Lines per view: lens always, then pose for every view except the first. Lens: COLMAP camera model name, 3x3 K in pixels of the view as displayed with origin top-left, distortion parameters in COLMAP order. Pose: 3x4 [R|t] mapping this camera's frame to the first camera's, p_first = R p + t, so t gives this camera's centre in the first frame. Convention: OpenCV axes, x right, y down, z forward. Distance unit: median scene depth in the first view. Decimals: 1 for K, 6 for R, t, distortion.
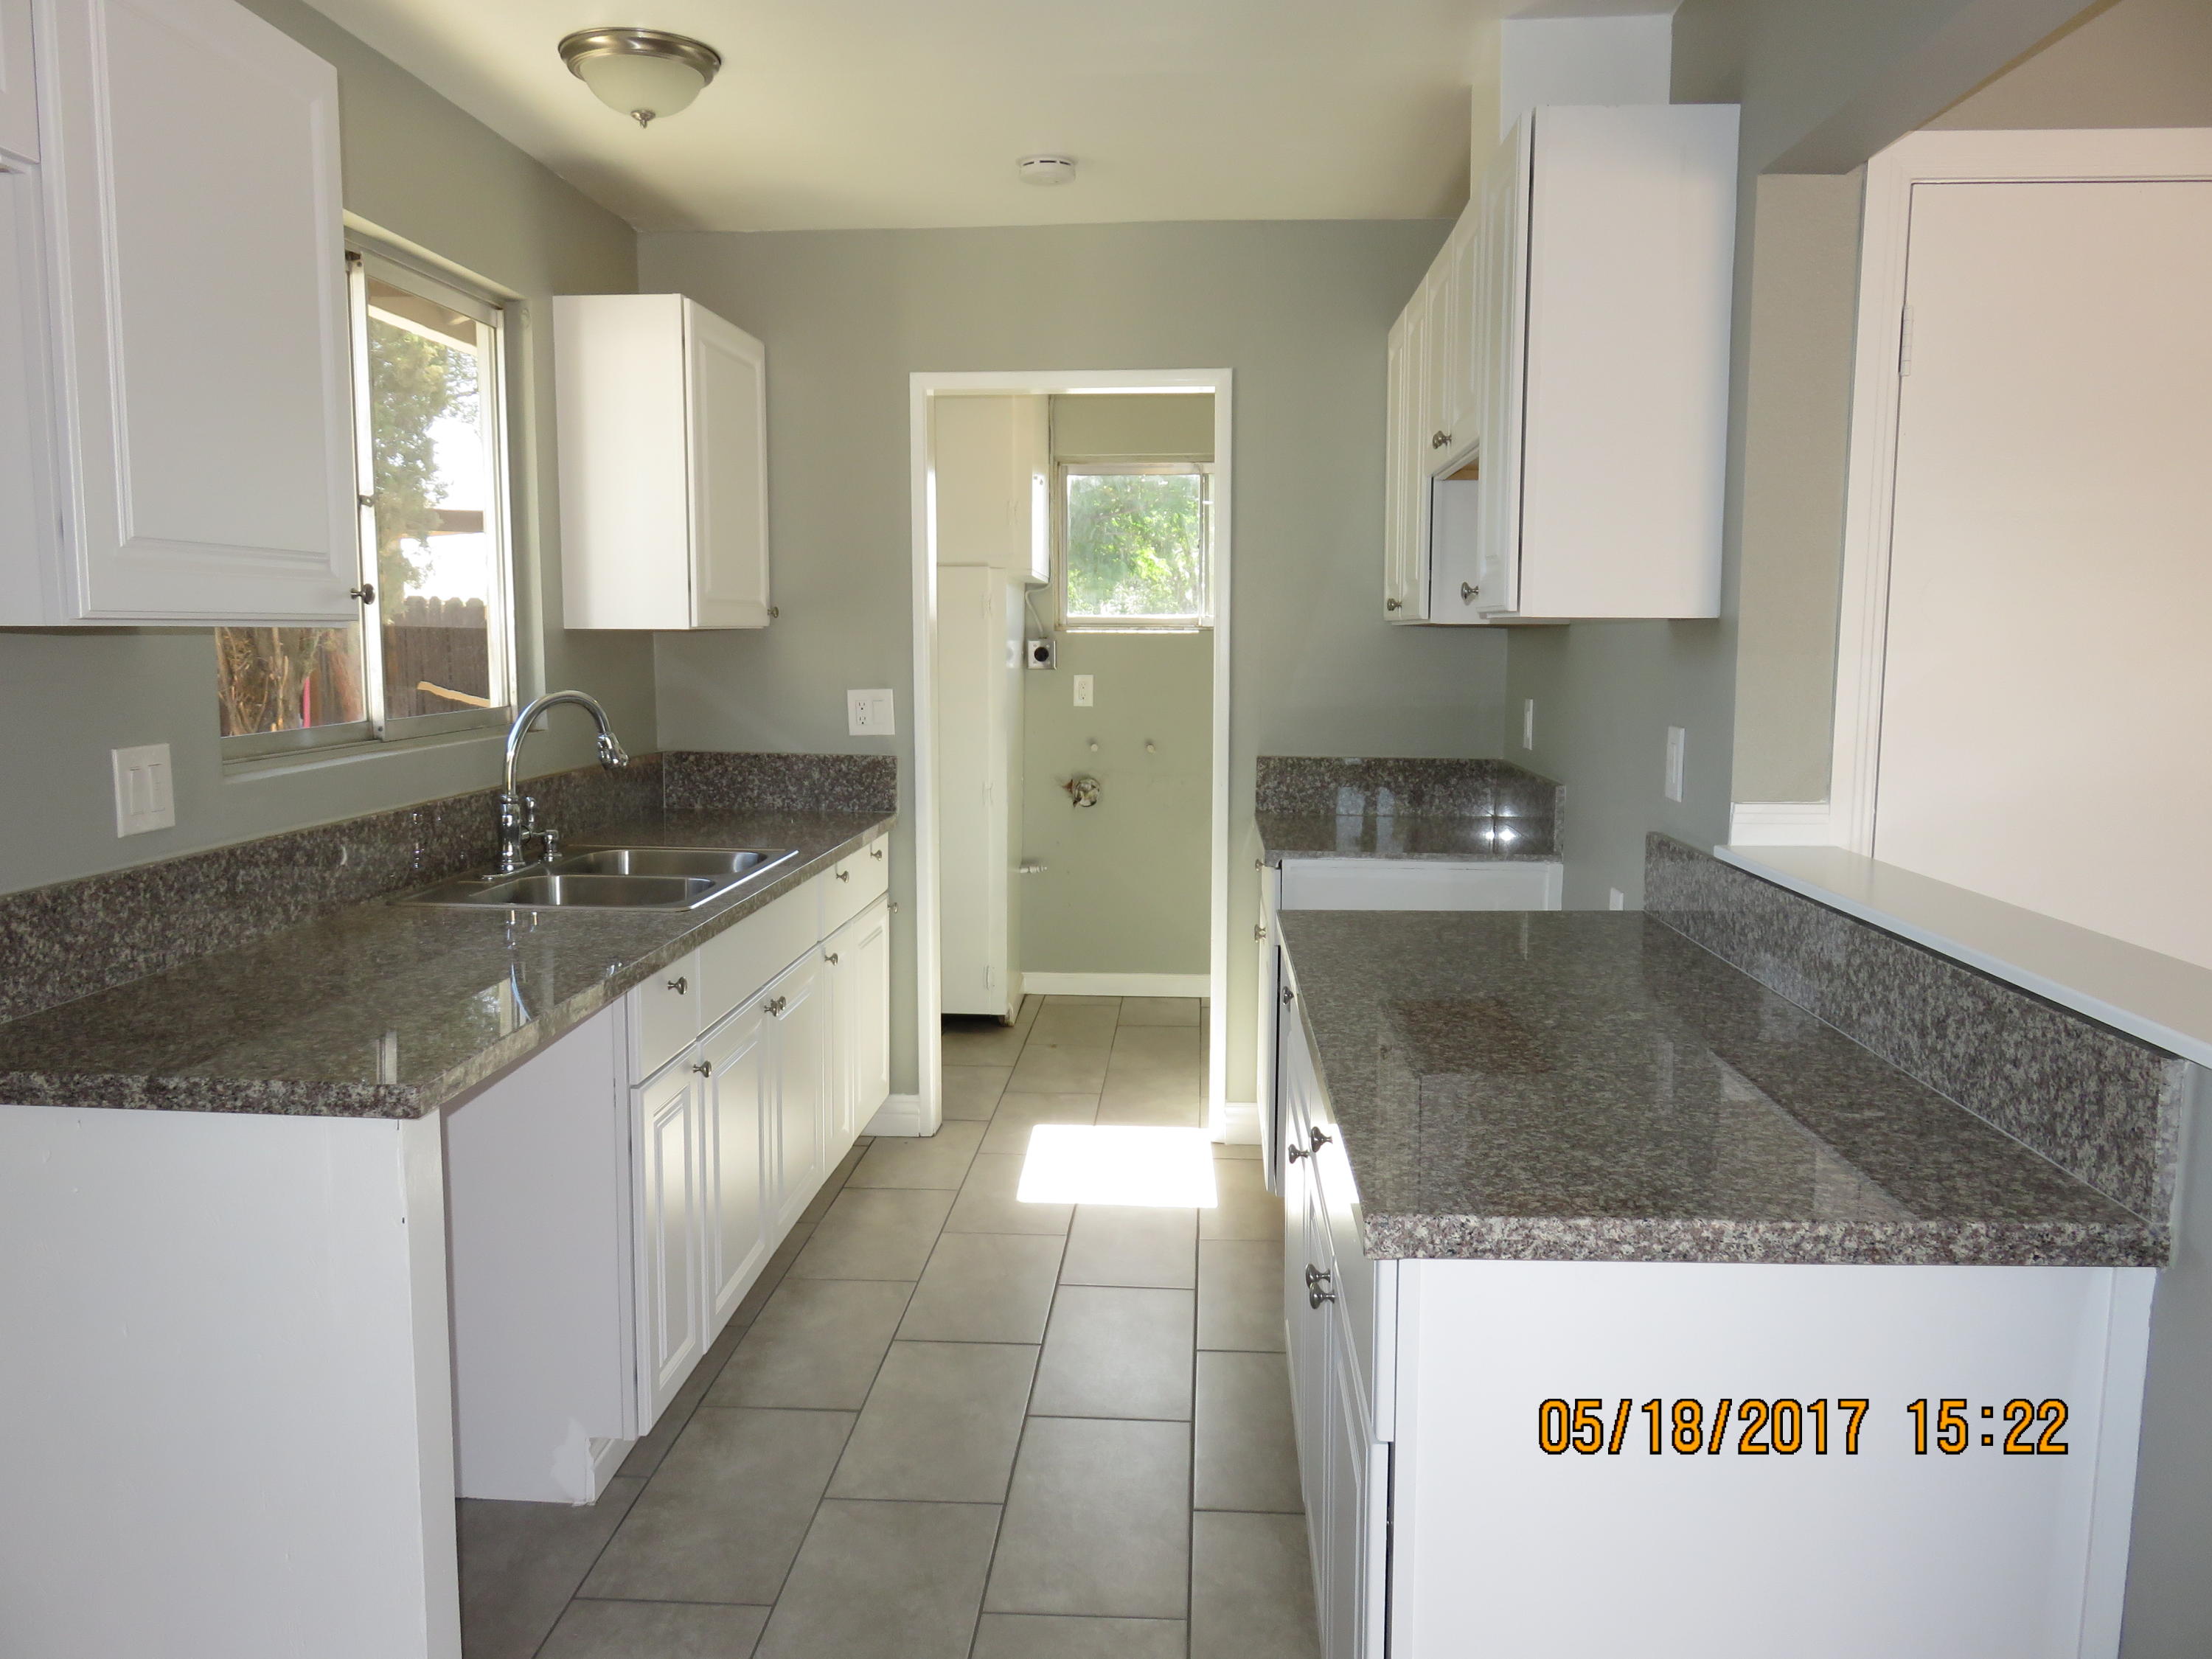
lens RADIAL K [[1664.1, 0, 1102.6], [0, 1664.1, 833.1], [0, 0, 1]] dist [-0.011569, 0.003334]
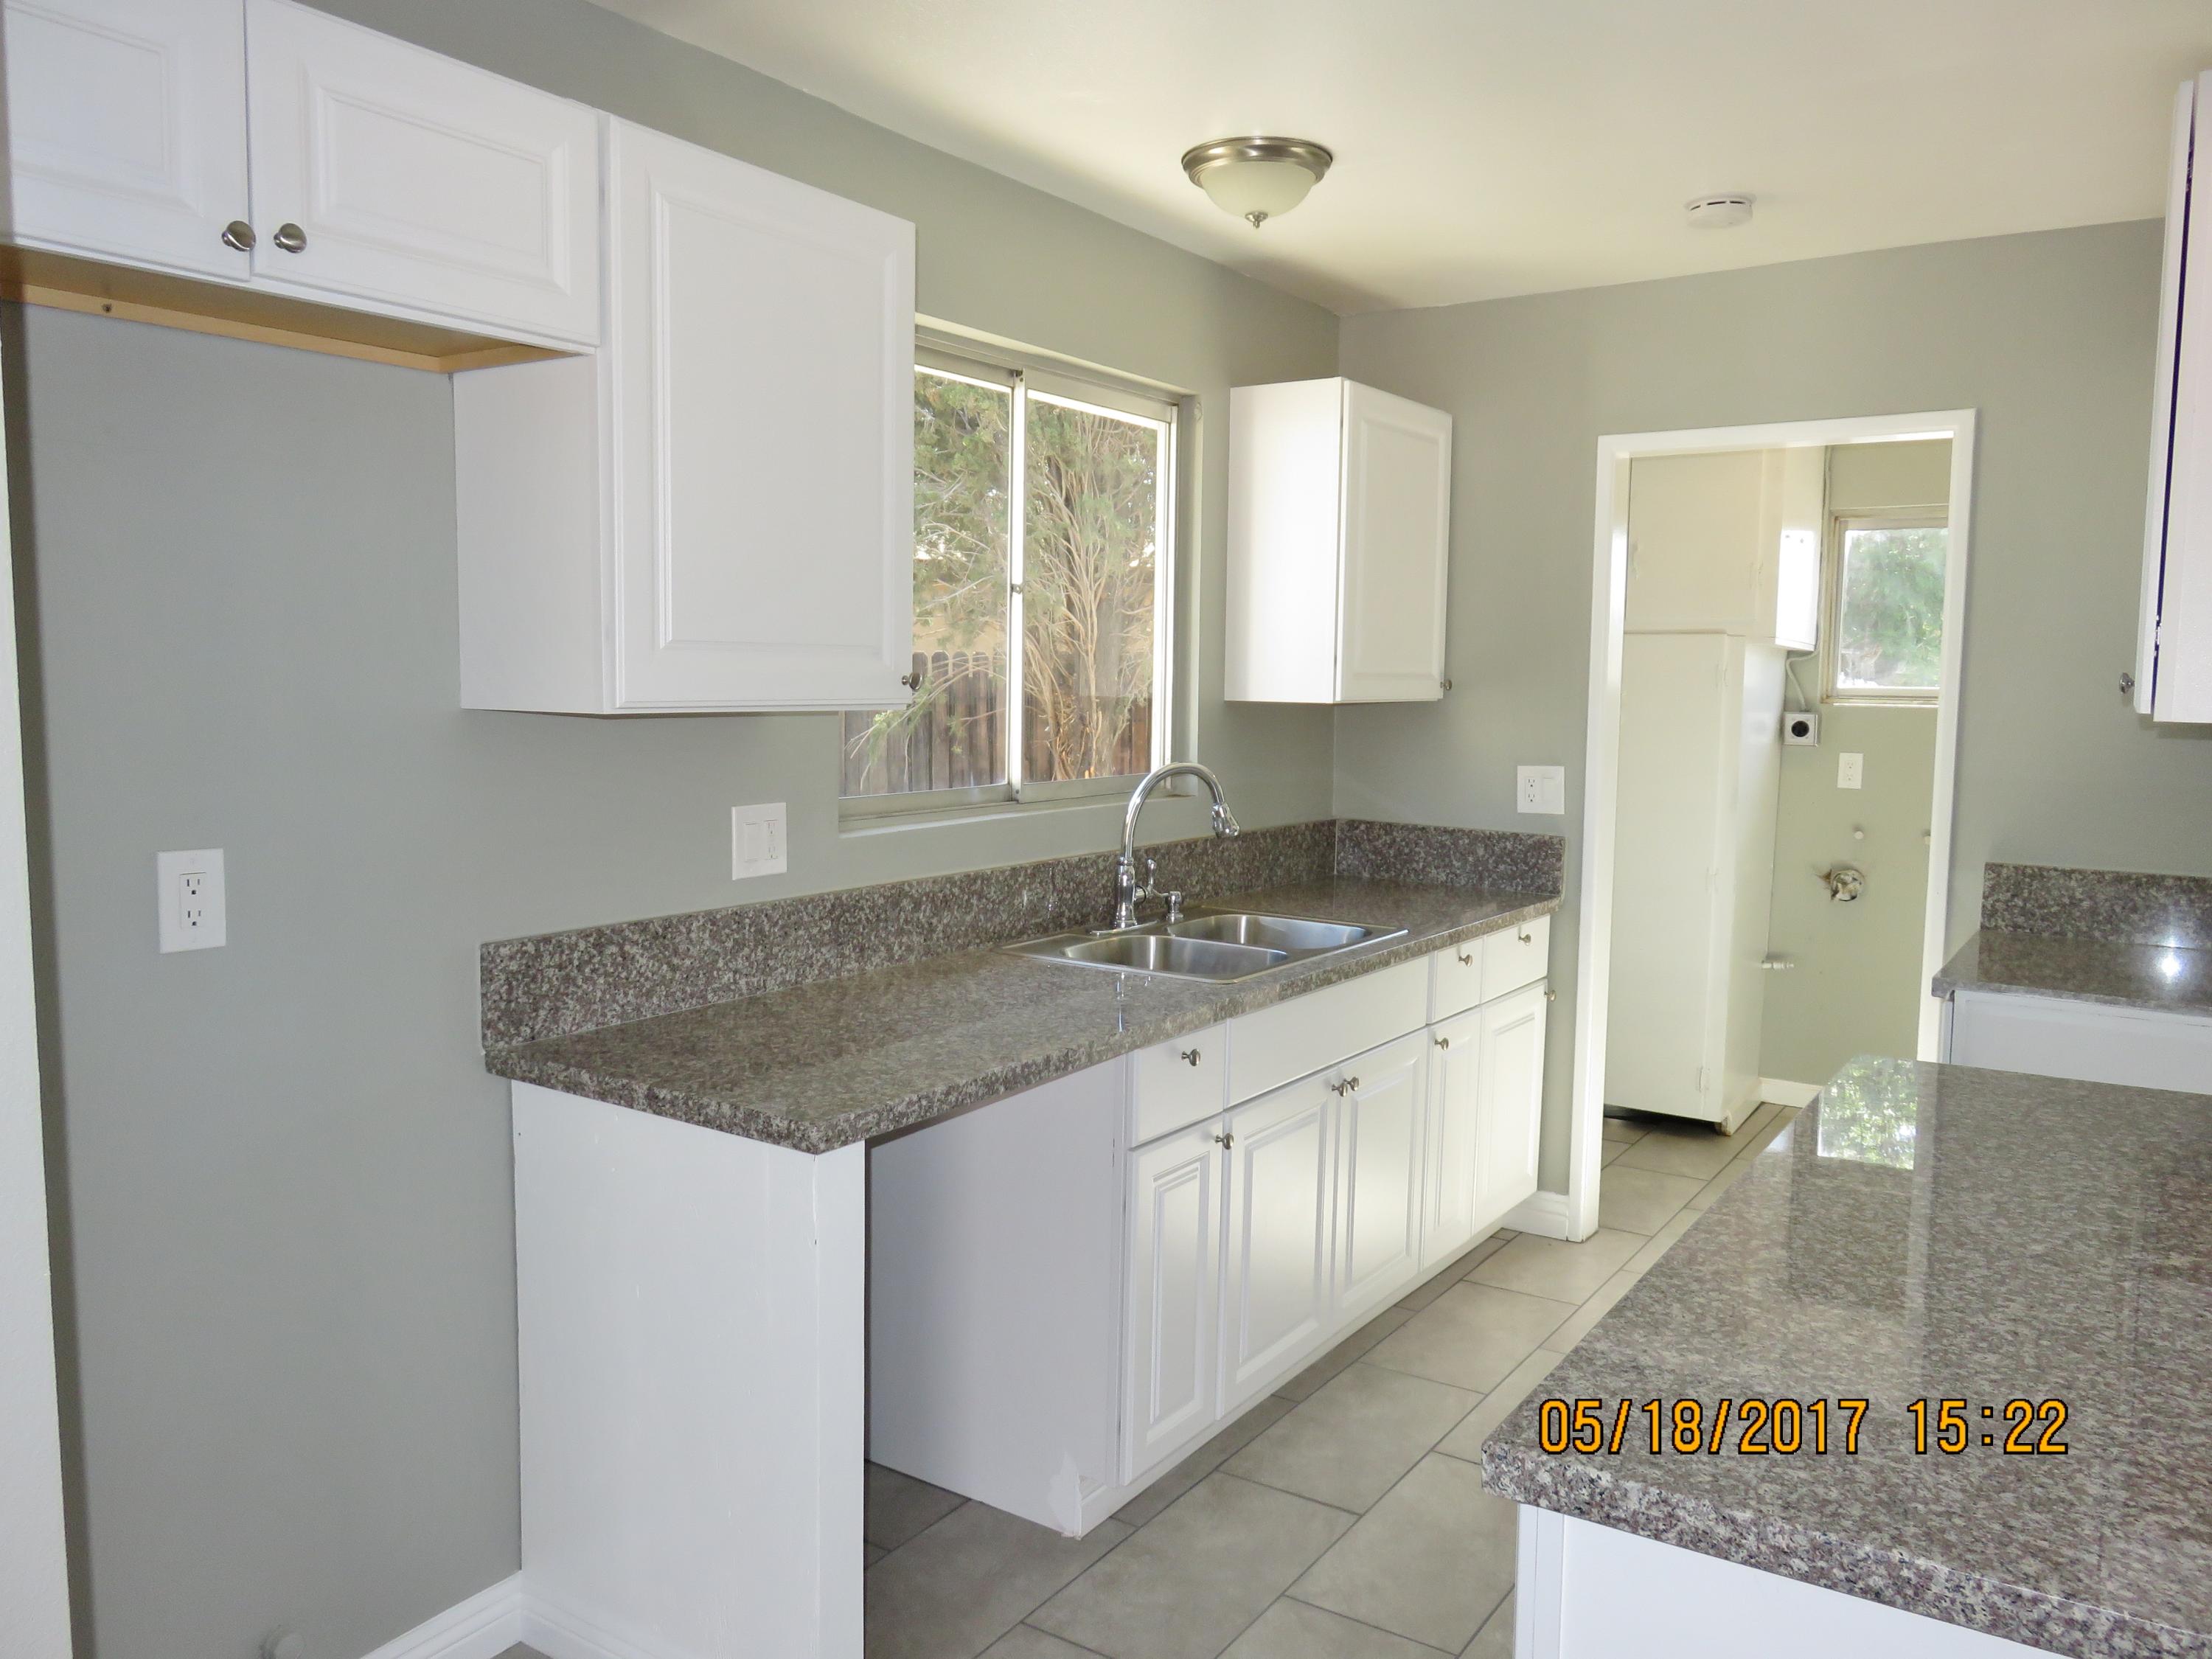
lens RADIAL K [[1664.1, 0, 1102.6], [0, 1664.1, 833.1], [0, 0, 1]] dist [-0.011569, 0.003334]
pose [[0.863939, 0.056335, -0.500435, 0.185831], [-0.071529, 0.997376, -0.011209, -0.028323], [0.498490, 0.045479, 0.865702, 0.066058]]
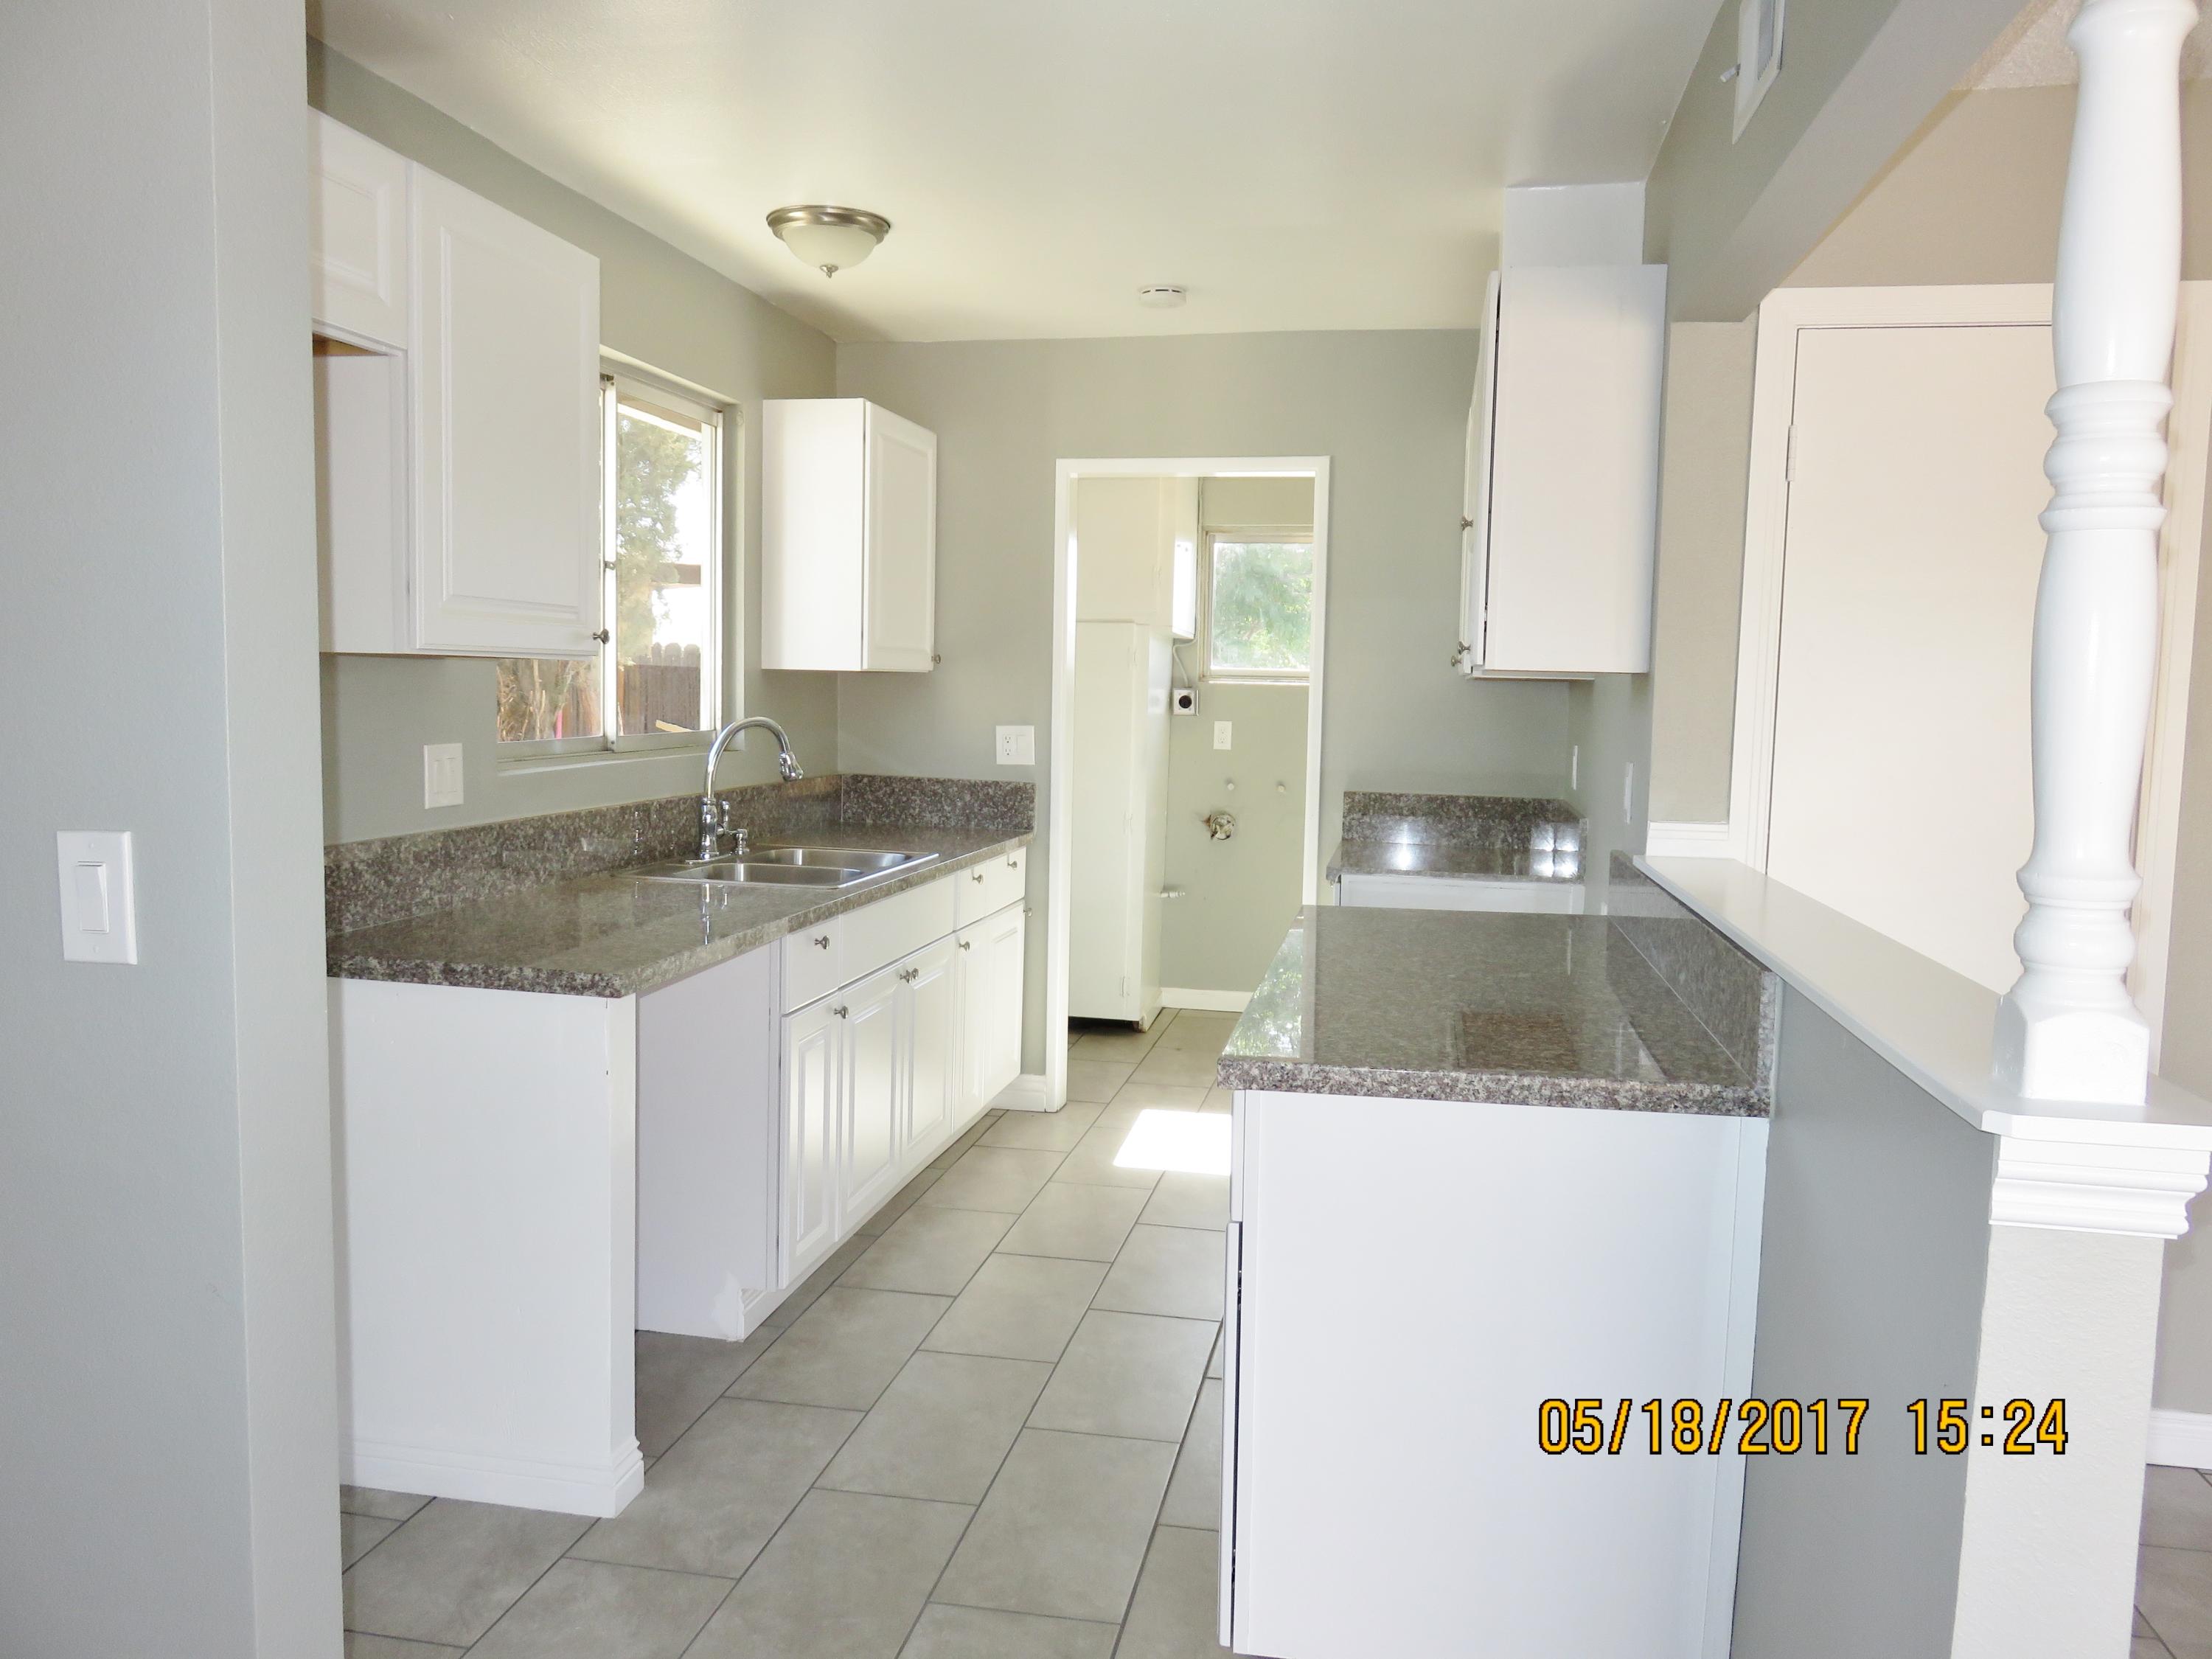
lens RADIAL K [[1664.1, 0, 1102.6], [0, 1664.1, 833.1], [0, 0, 1]] dist [-0.011569, 0.003334]
pose [[0.991277, 0.029765, -0.128392, 0.111745], [-0.034060, 0.998927, -0.031385, 0.036106], [0.127320, 0.035484, 0.991227, -0.231709]]
